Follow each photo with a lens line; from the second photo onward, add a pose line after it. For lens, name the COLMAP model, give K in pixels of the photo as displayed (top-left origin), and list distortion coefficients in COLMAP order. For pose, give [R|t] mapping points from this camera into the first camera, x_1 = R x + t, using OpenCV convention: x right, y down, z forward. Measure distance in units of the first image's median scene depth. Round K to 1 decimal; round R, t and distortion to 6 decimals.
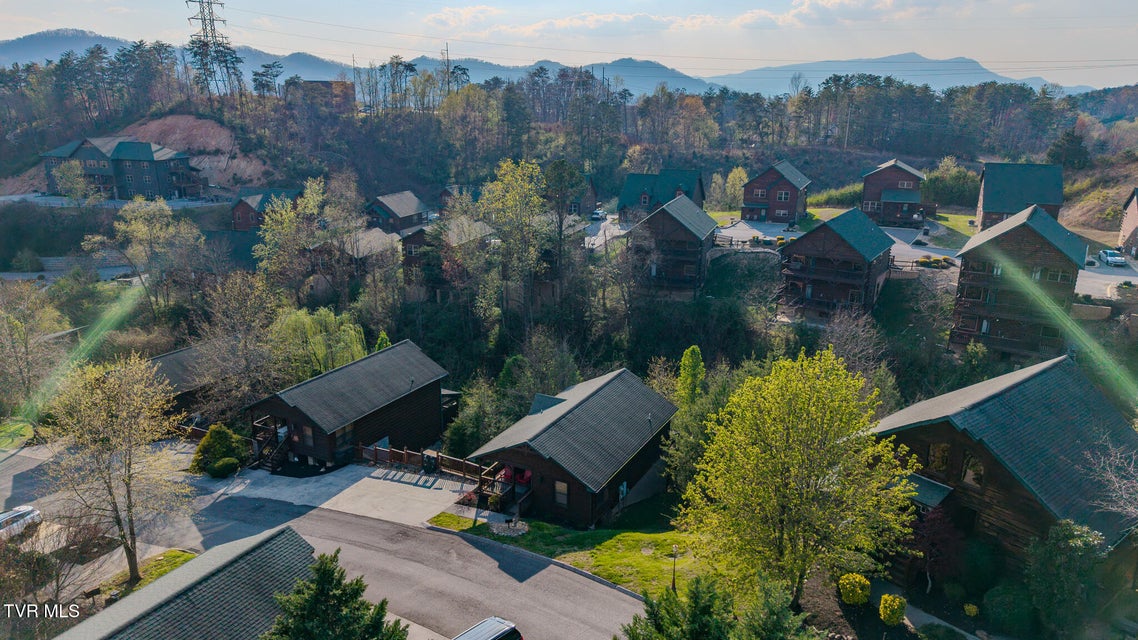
lens RADIAL K [[769.7, 0, 569.0], [0, 769.7, 320.0], [0, 0, 1]] dist [0.023159, 0.000125]
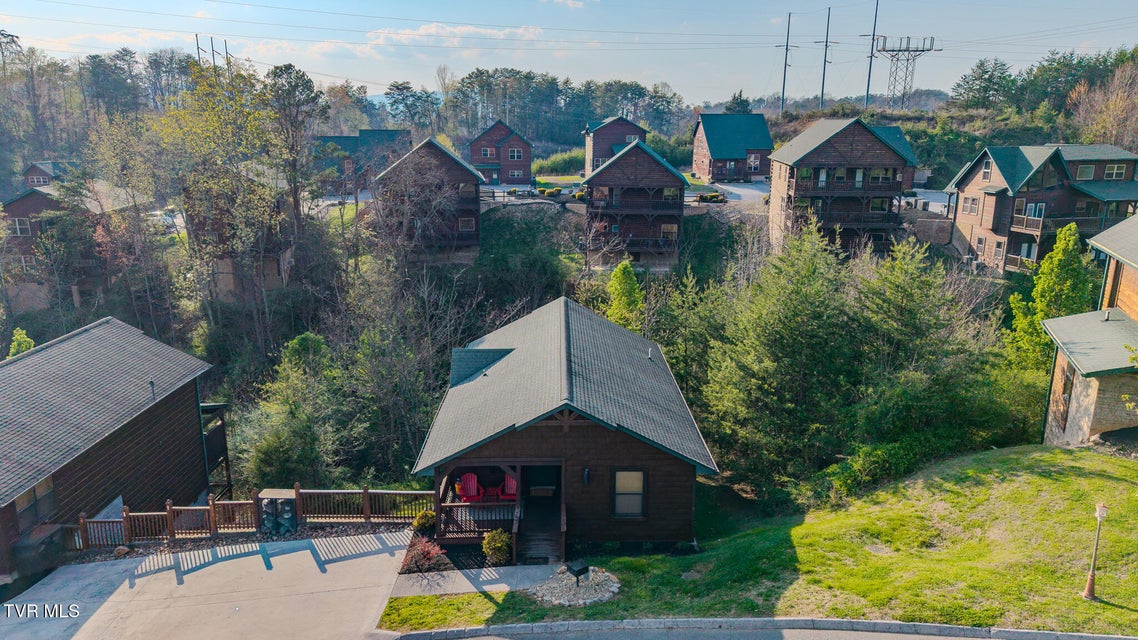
lens RADIAL K [[769.7, 0, 569.0], [0, 769.7, 320.0], [0, 0, 1]] dist [0.023159, 0.000125]
pose [[0.873333, -0.115280, 0.473286, -0.228322], [0.133769, 0.990997, -0.005458, 0.088834], [-0.468396, 0.068078, 0.880892, 0.462375]]
